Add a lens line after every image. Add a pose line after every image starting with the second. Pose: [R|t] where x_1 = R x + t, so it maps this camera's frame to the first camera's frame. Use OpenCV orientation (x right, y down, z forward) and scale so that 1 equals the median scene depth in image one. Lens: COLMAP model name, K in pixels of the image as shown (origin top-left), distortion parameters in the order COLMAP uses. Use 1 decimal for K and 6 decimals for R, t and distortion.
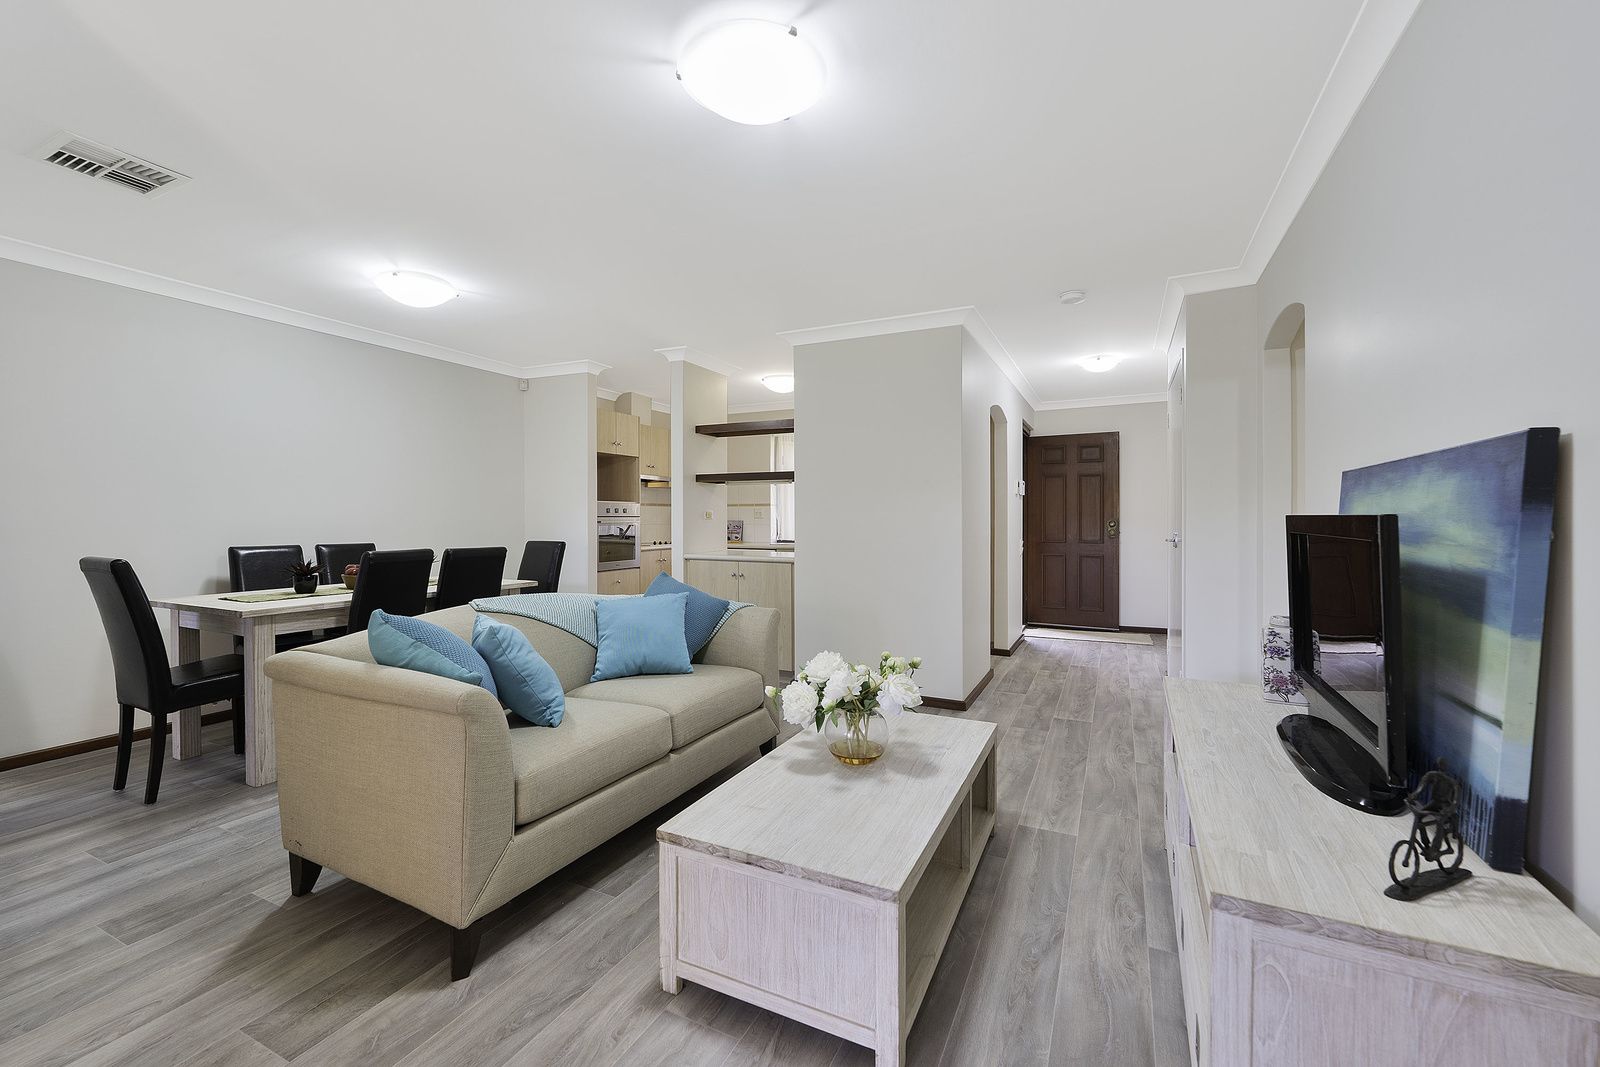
lens RADIAL K [[657.4, 0, 804.1], [0, 657.4, 525.0], [0, 0, 1]] dist [-0.001198, -0.000093]
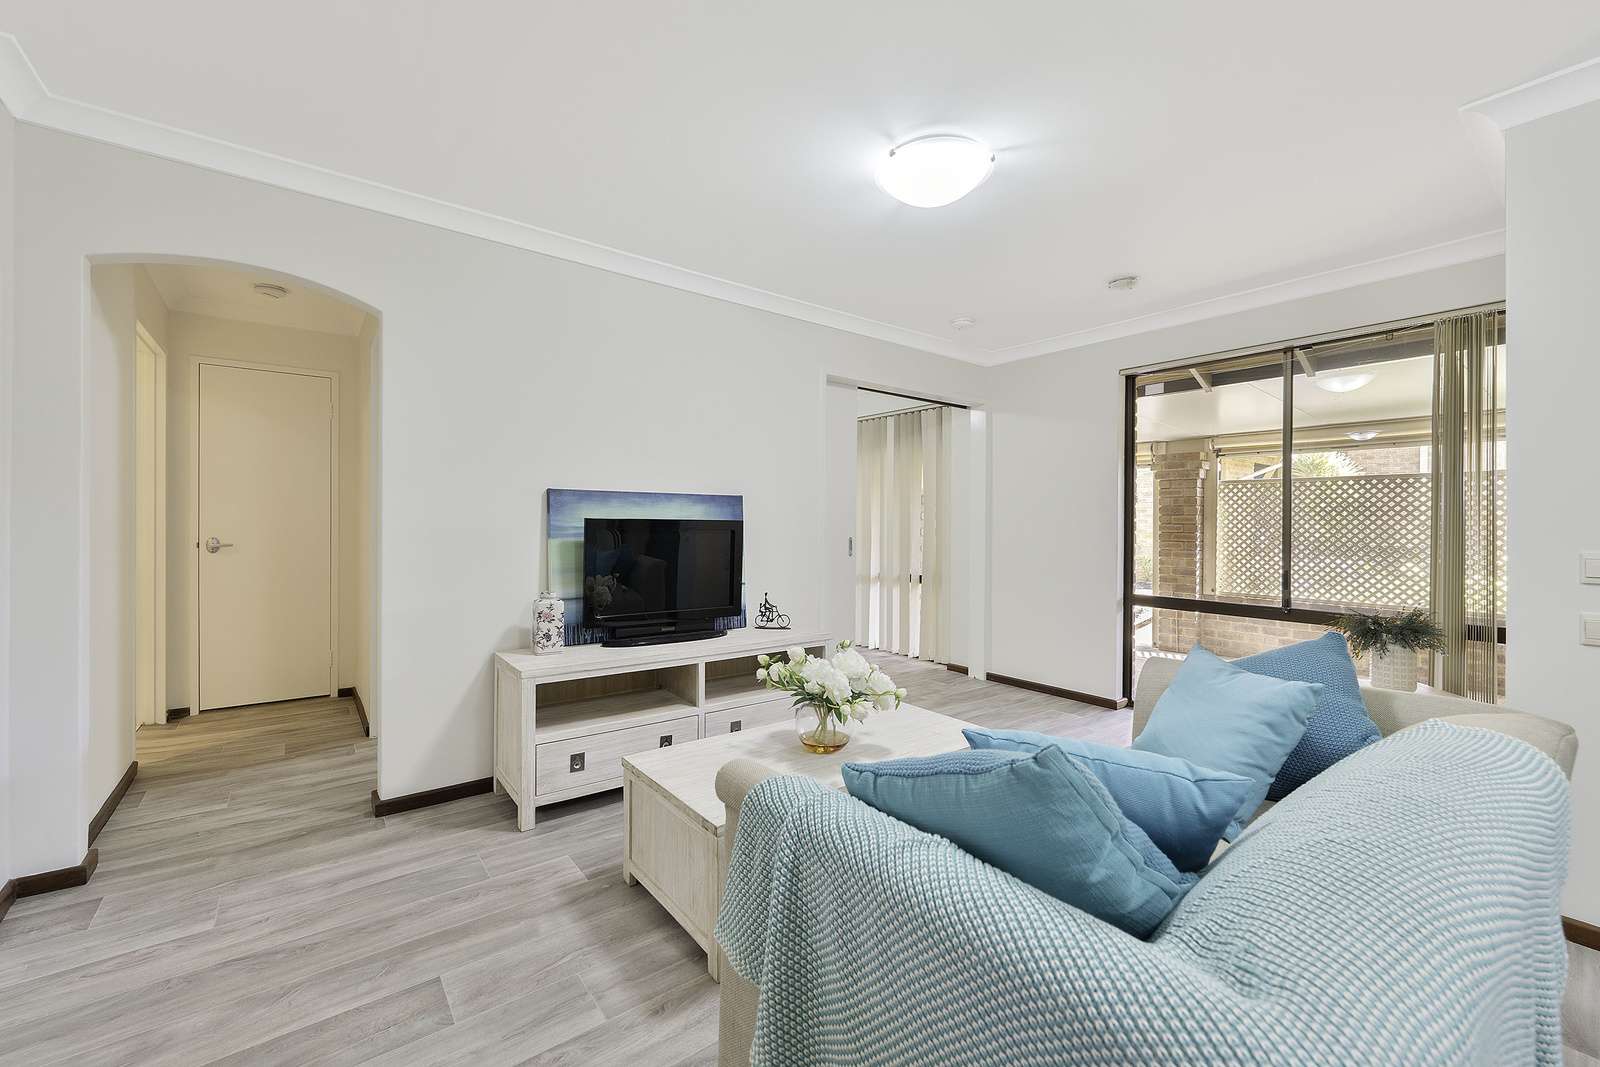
lens RADIAL K [[657.4, 0, 804.1], [0, 657.4, 525.0], [0, 0, 1]] dist [-0.001198, -0.000093]
pose [[-0.896578, -0.003161, 0.442875, -0.306885], [-0.001352, 0.999989, 0.004399, -0.011030], [-0.442884, 0.003345, -0.896573, 1.657944]]
